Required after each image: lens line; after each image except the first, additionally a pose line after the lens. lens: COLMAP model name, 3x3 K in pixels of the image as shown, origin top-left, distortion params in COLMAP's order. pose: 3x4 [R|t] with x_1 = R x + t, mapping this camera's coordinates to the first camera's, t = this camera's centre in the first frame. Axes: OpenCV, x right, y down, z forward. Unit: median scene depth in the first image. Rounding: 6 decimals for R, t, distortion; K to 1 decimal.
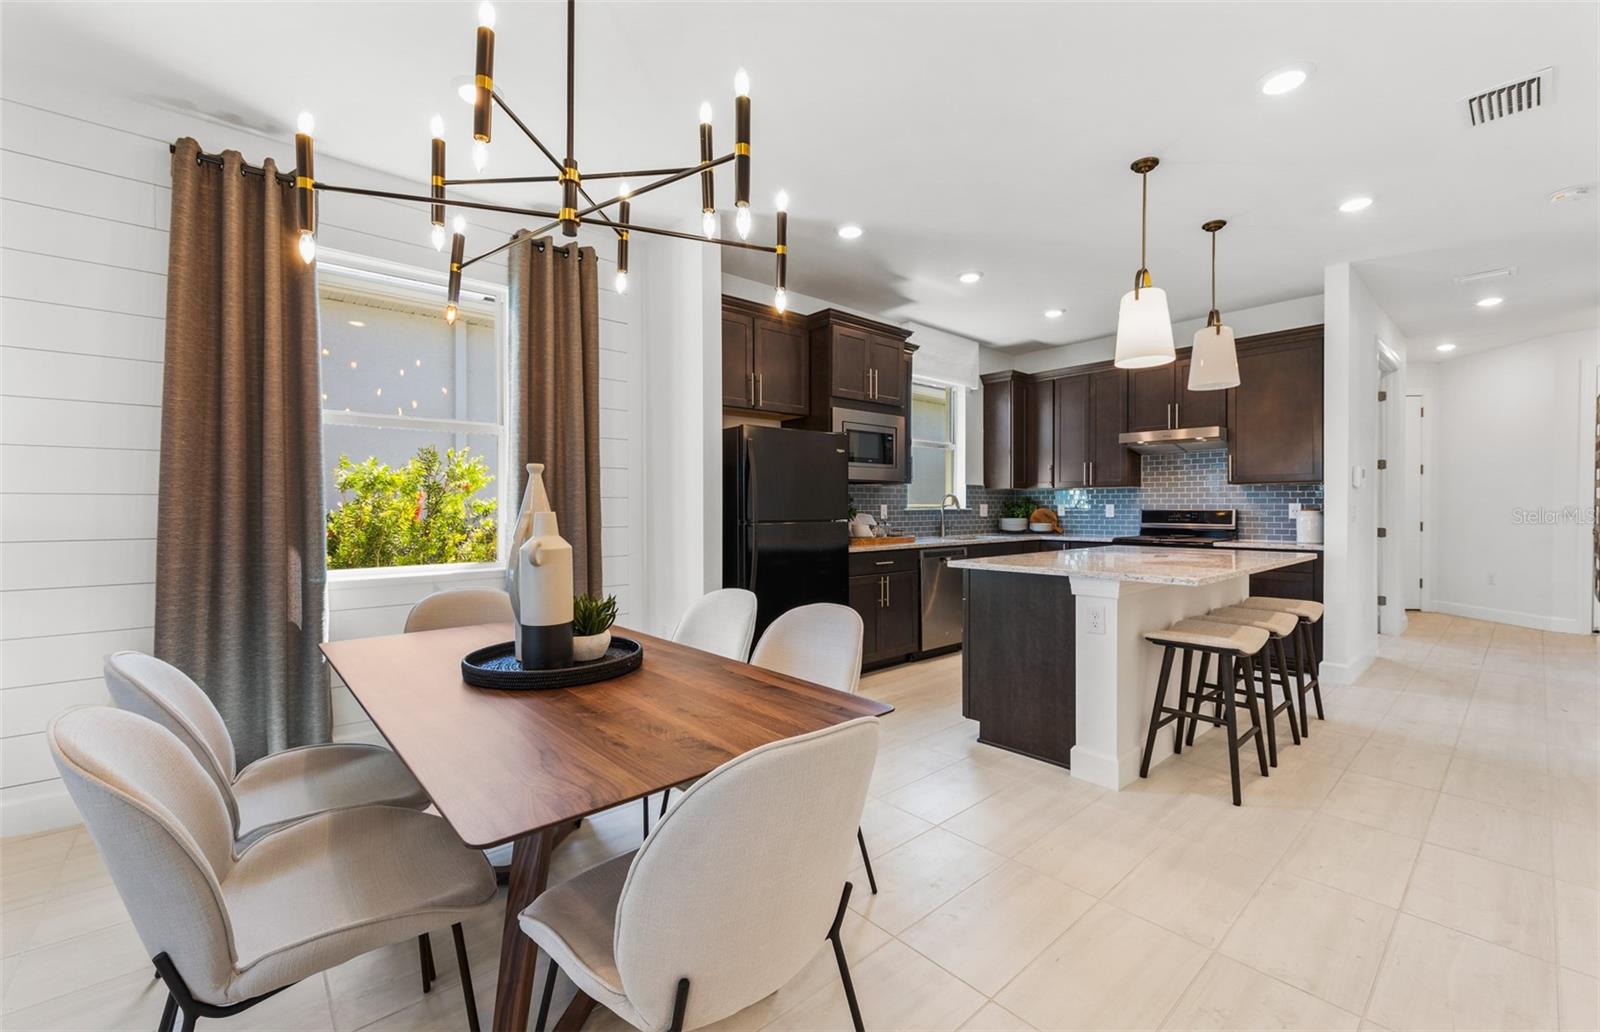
lens RADIAL K [[663.4, 0, 797.1], [0, 663.4, 510.5], [0, 0, 1]] dist [-0.003973, -0.000116]
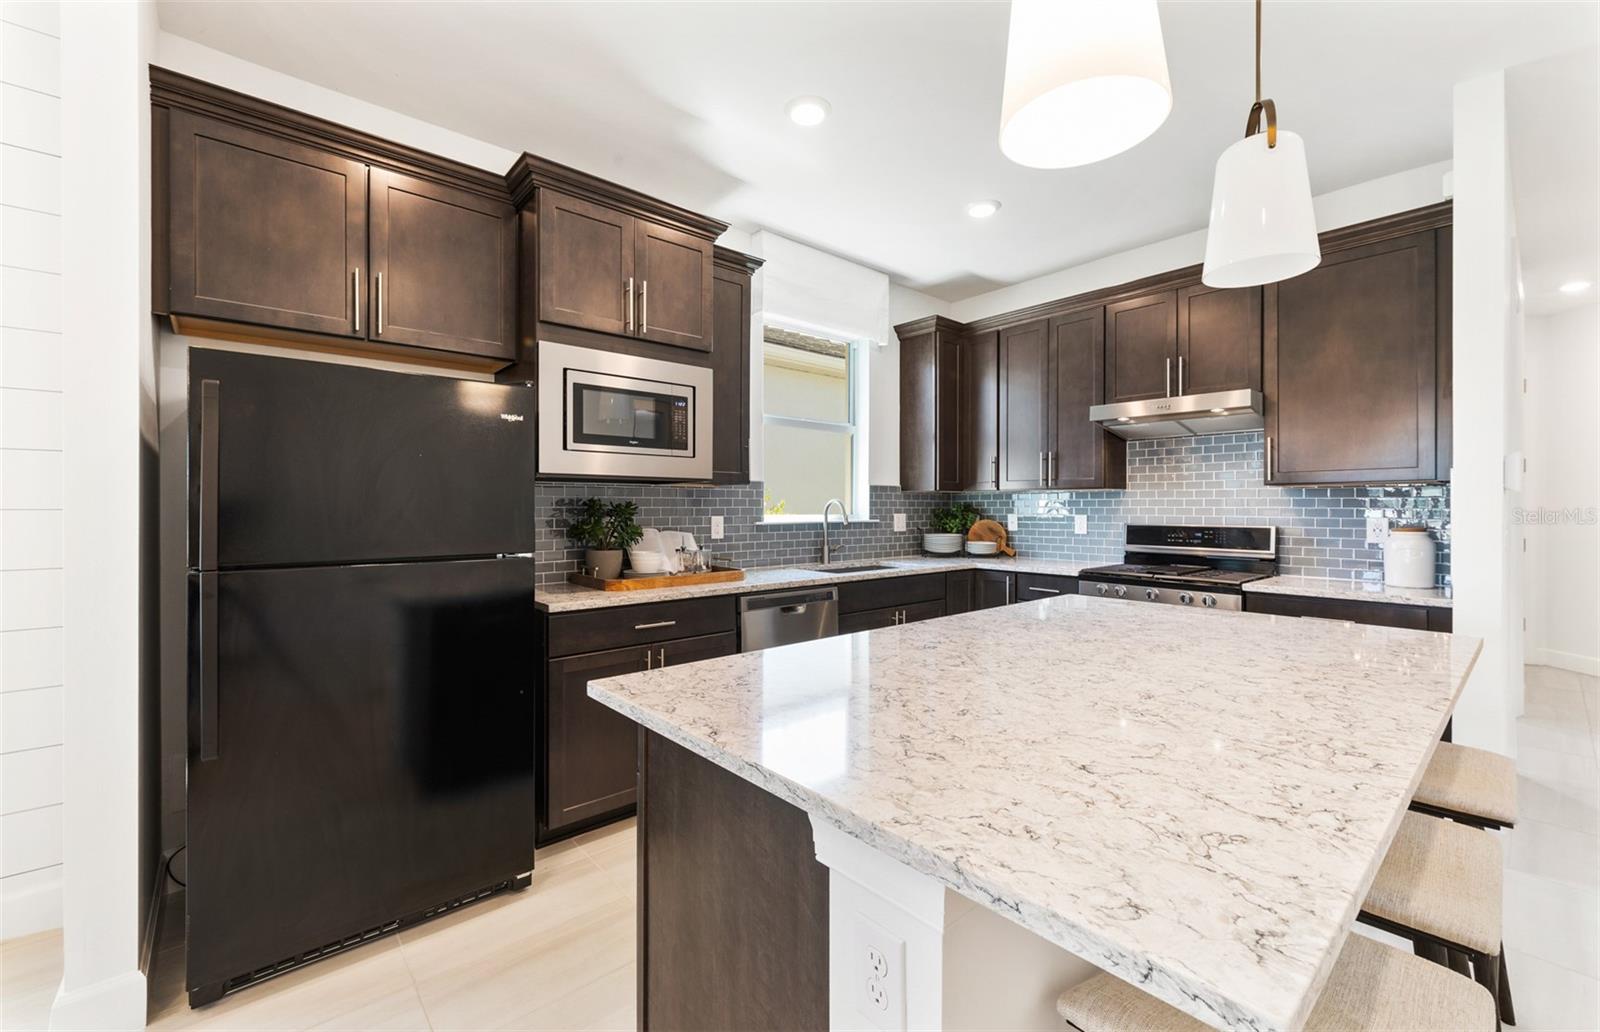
lens RADIAL K [[663.4, 0, 797.6], [0, 663.4, 512.2], [0, 0, 1]] dist [-0.003973, -0.000116]
pose [[0.999973, 0.002972, -0.006788, 0.200561], [-0.002953, 0.999992, 0.002742, -0.013757], [0.006796, -0.002721, 0.999973, 0.345294]]
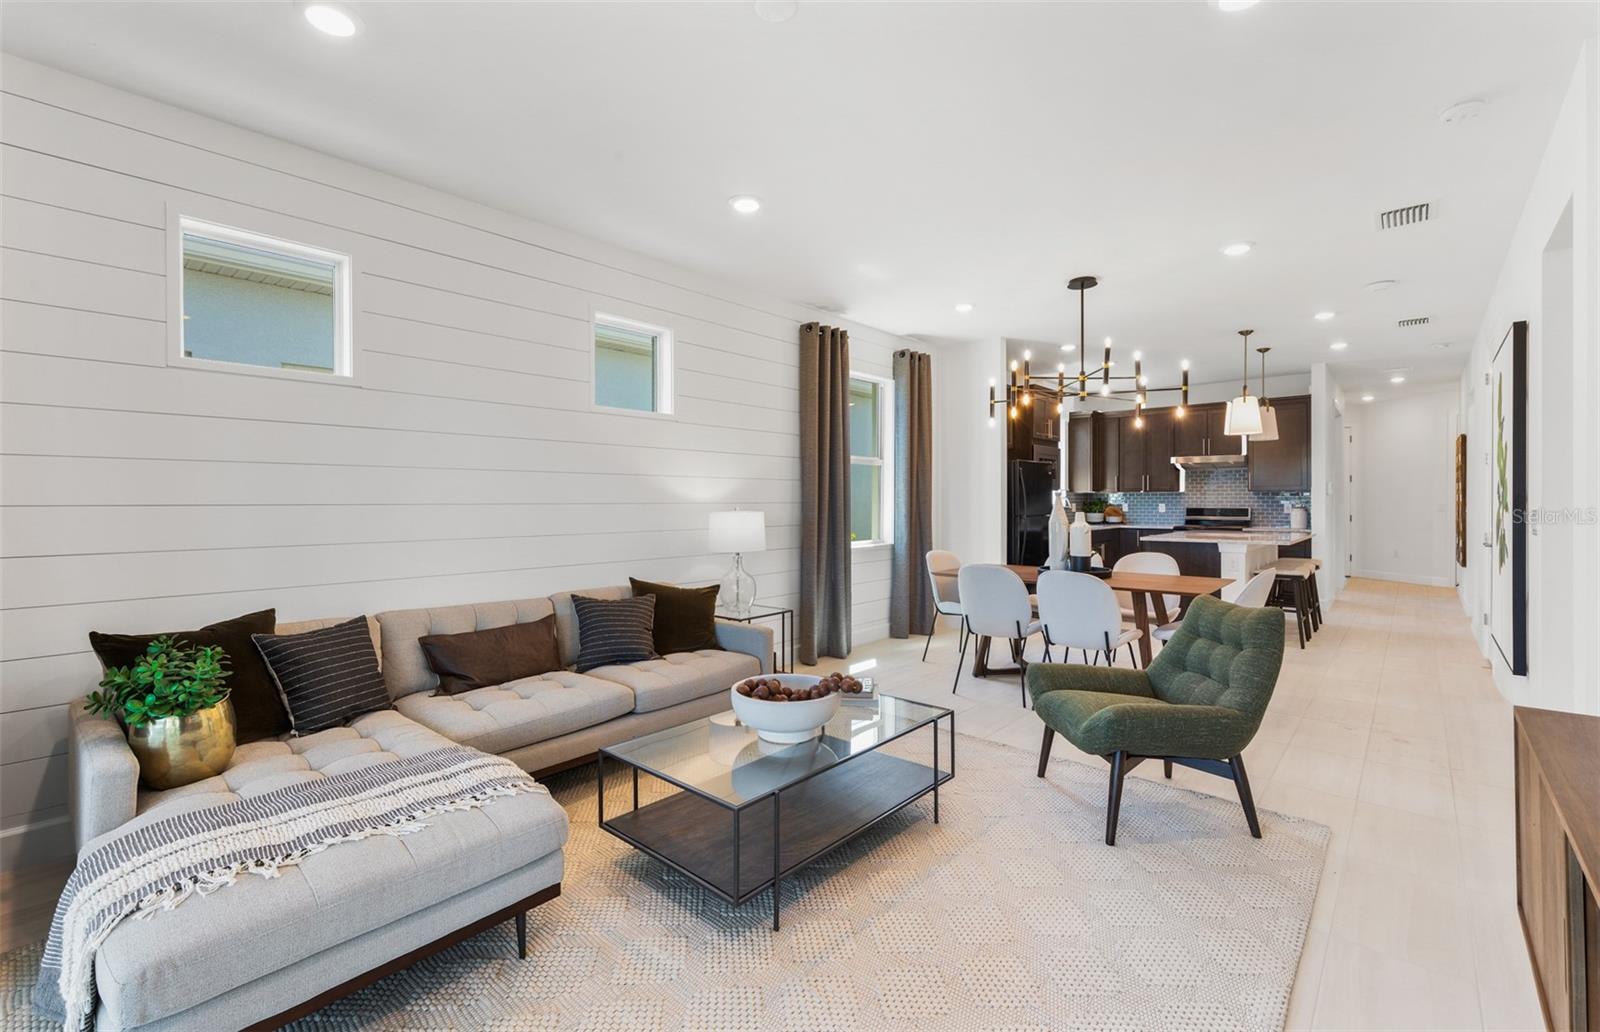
lens RADIAL K [[663.4, 0, 806.0], [0, 663.4, 509.9], [0, 0, 1]] dist [-0.003973, -0.000116]
pose [[0.995487, -0.001076, 0.094890, -0.479889], [0.000402, 0.999975, 0.007128, -0.006906], [-0.094895, -0.007058, 0.995462, -0.412992]]
